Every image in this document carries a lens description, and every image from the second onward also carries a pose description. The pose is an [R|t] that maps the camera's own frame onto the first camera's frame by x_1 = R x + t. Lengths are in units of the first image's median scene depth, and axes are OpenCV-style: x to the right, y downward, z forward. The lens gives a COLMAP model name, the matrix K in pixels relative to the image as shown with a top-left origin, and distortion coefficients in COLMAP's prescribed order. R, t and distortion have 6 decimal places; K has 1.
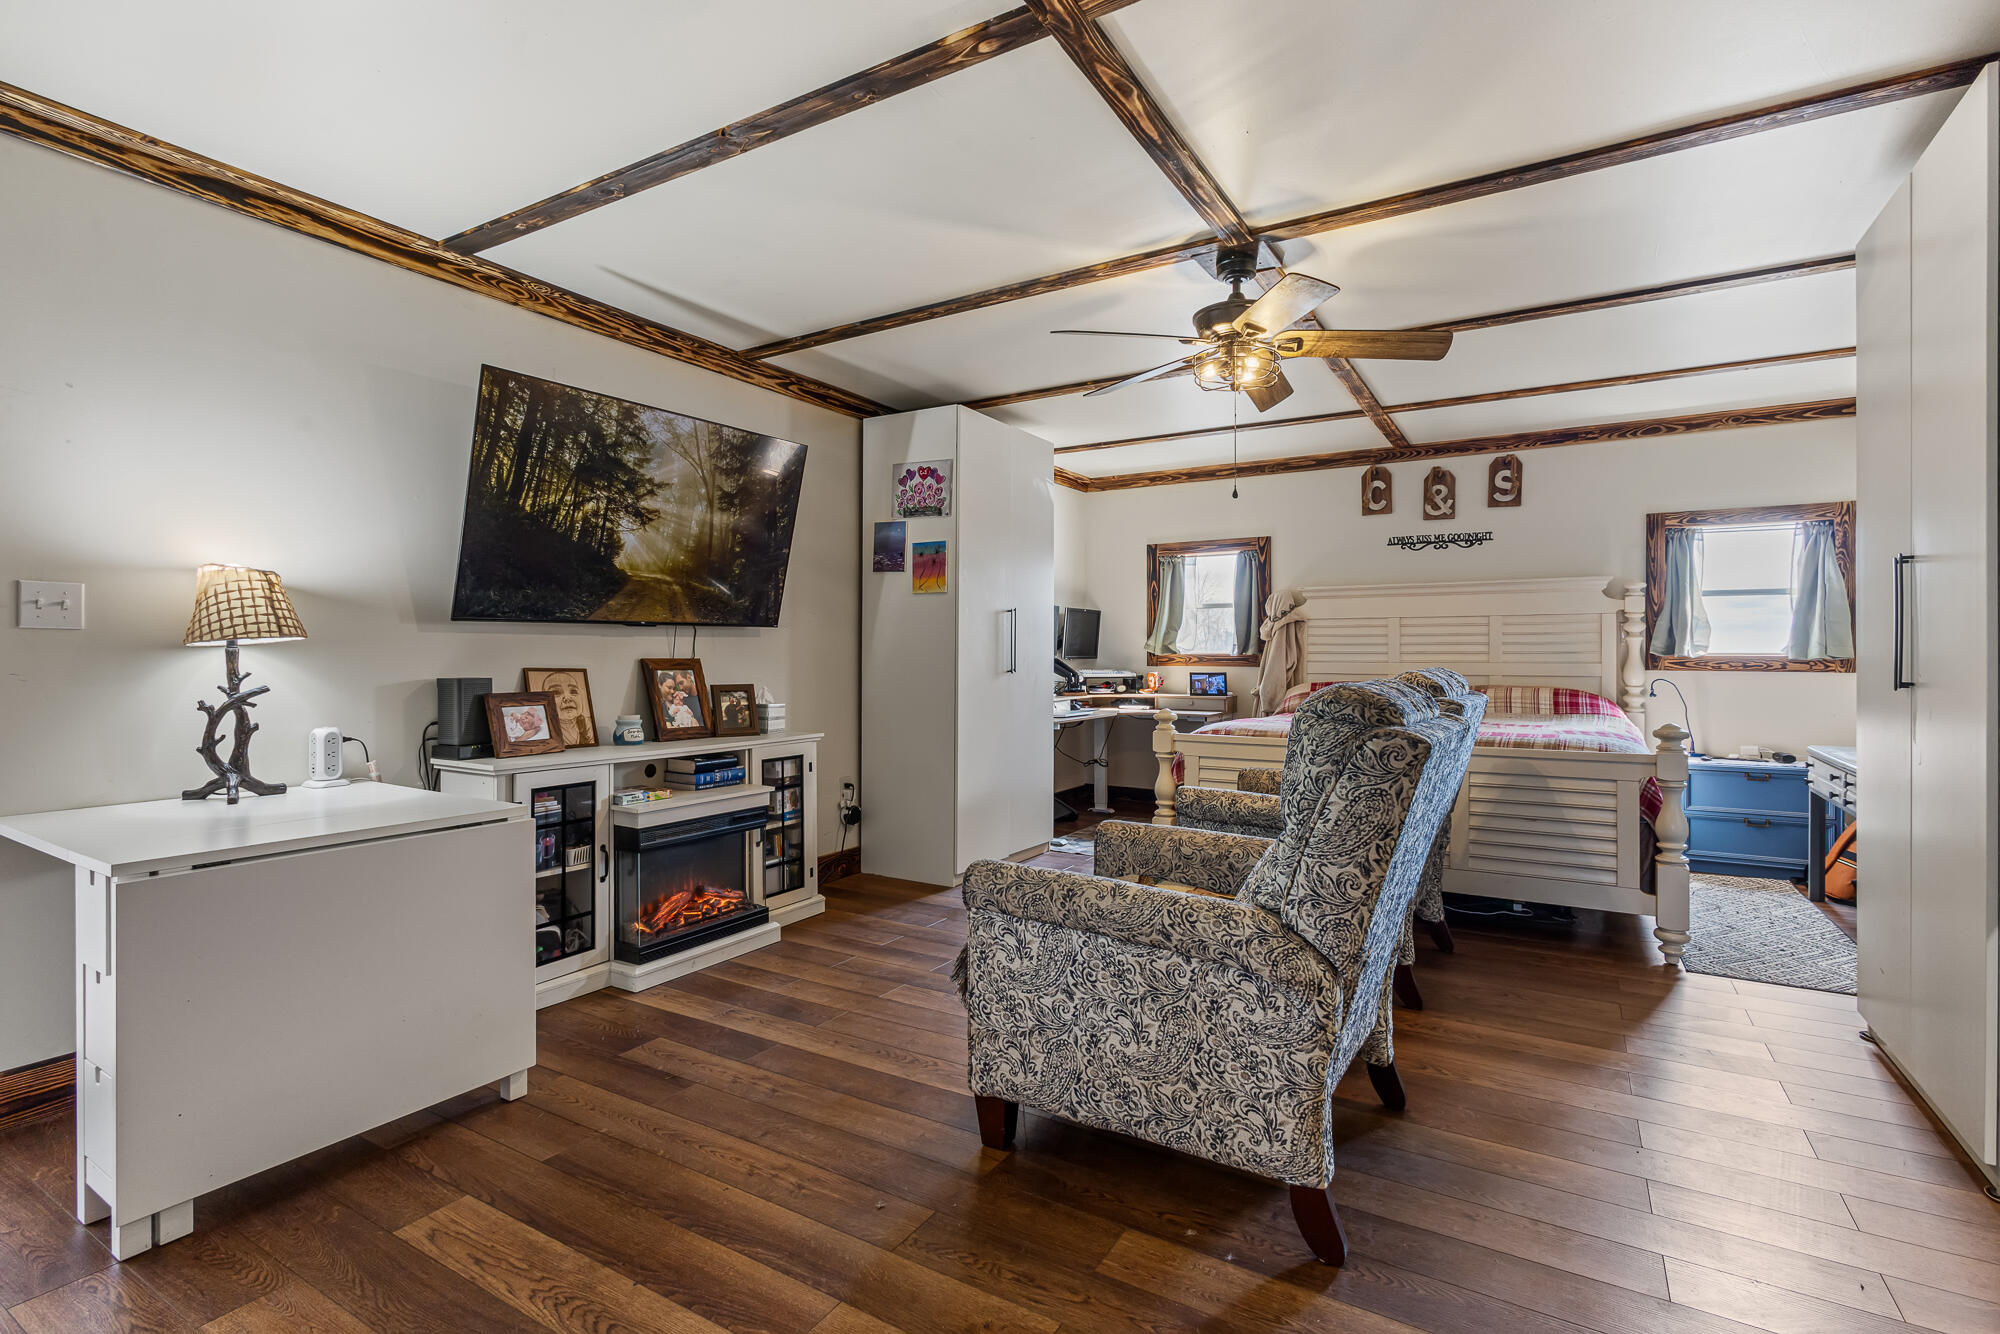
lens RADIAL K [[947.9, 0, 994.5], [0, 947.9, 662.7], [0, 0, 1]] dist [-0.016909, 0.002233]
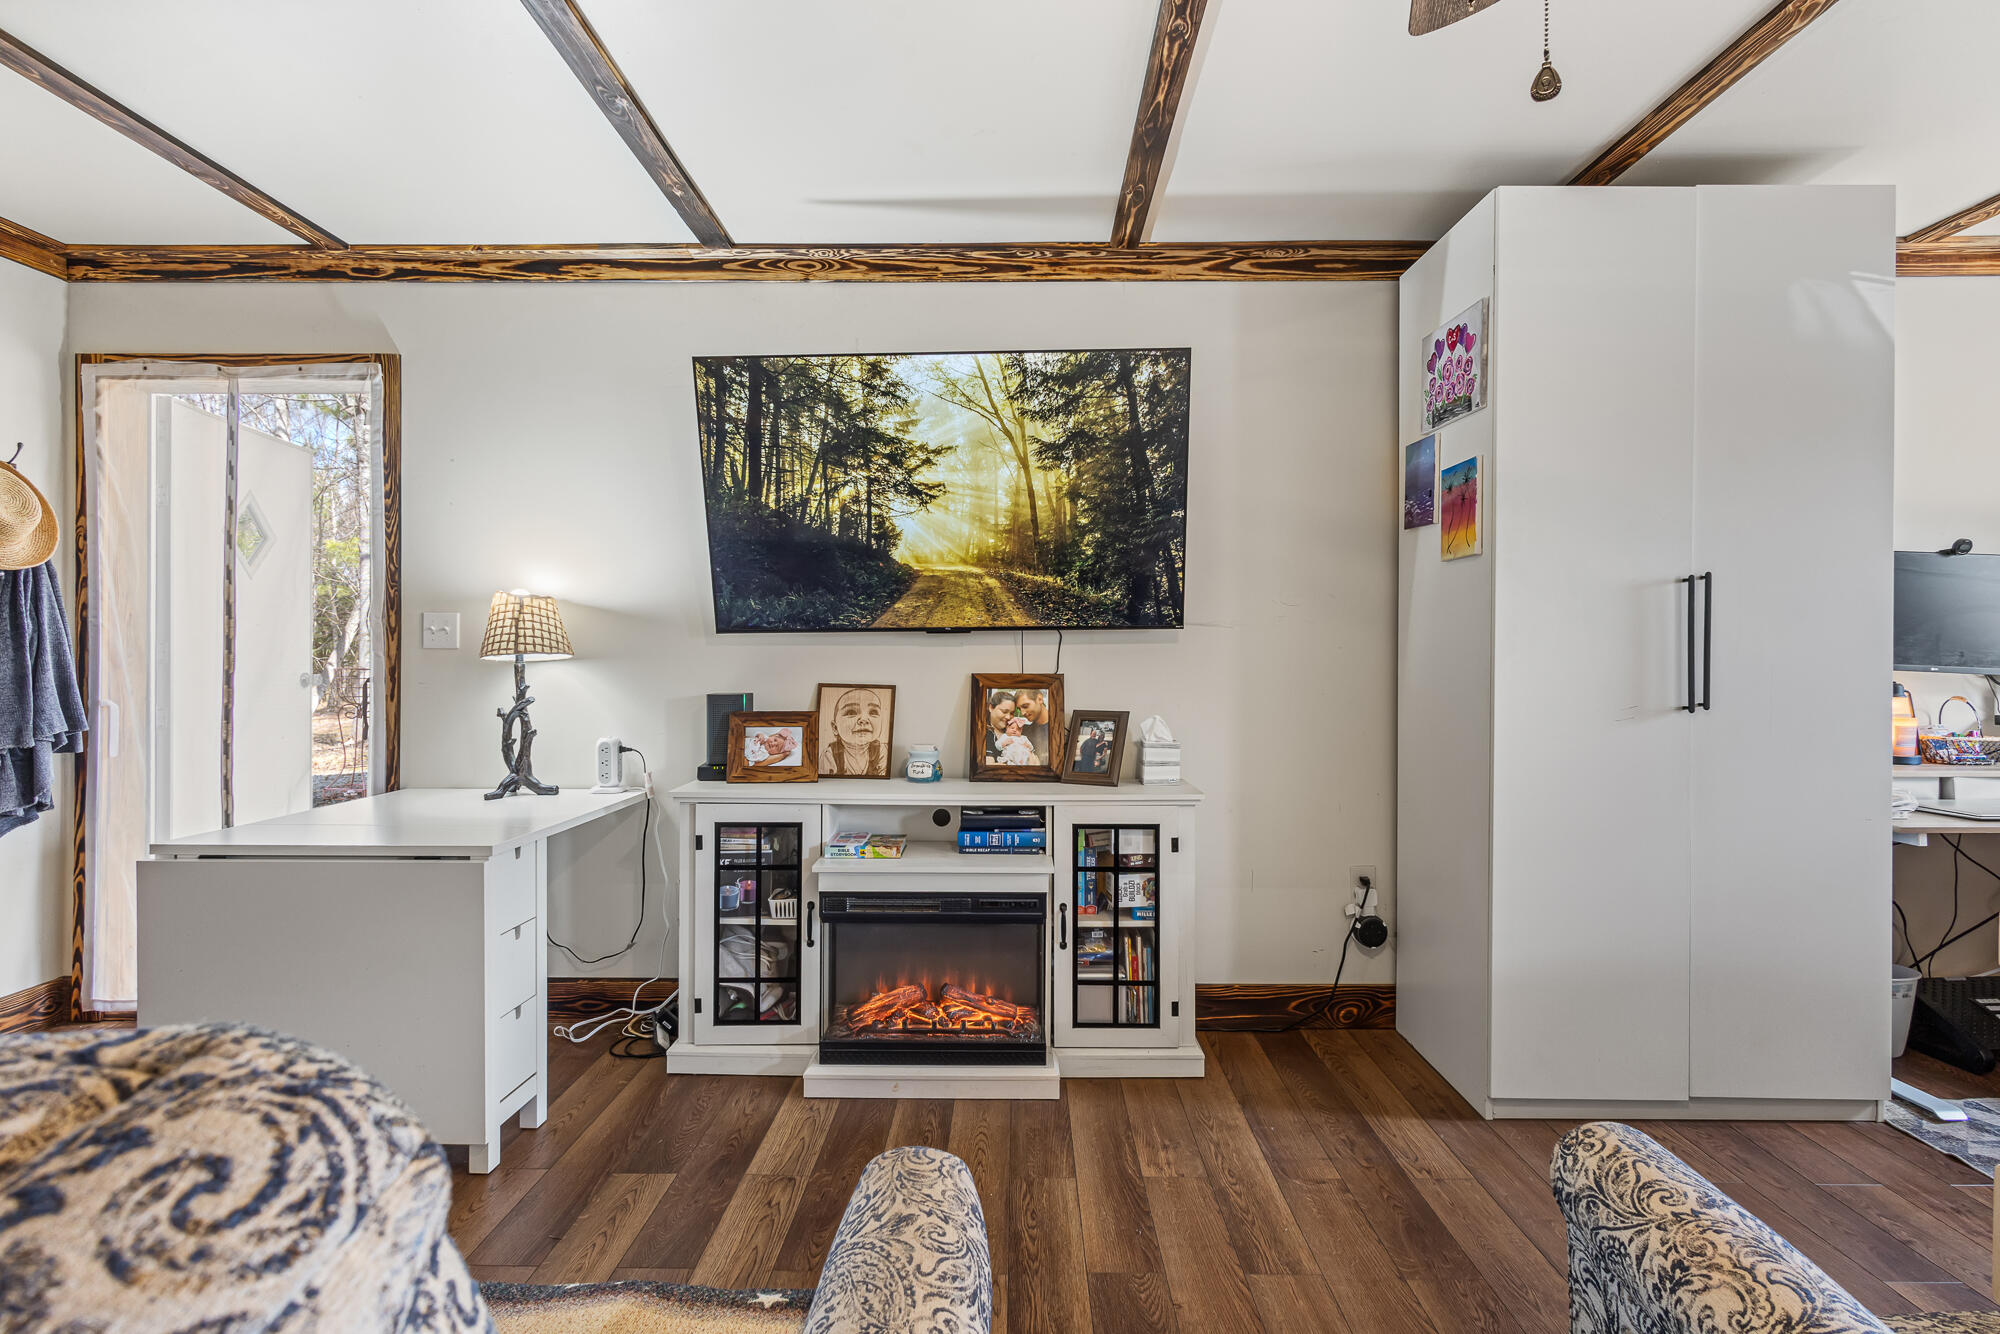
lens RADIAL K [[947.9, 0, 1002.3], [0, 947.9, 659.1], [0, 0, 1]] dist [-0.016909, 0.002233]
pose [[0.508699, 0.004873, -0.860931, 0.349123], [-0.006803, 0.999976, 0.001640, -0.019218], [0.860918, 0.005022, 0.508720, 0.665415]]
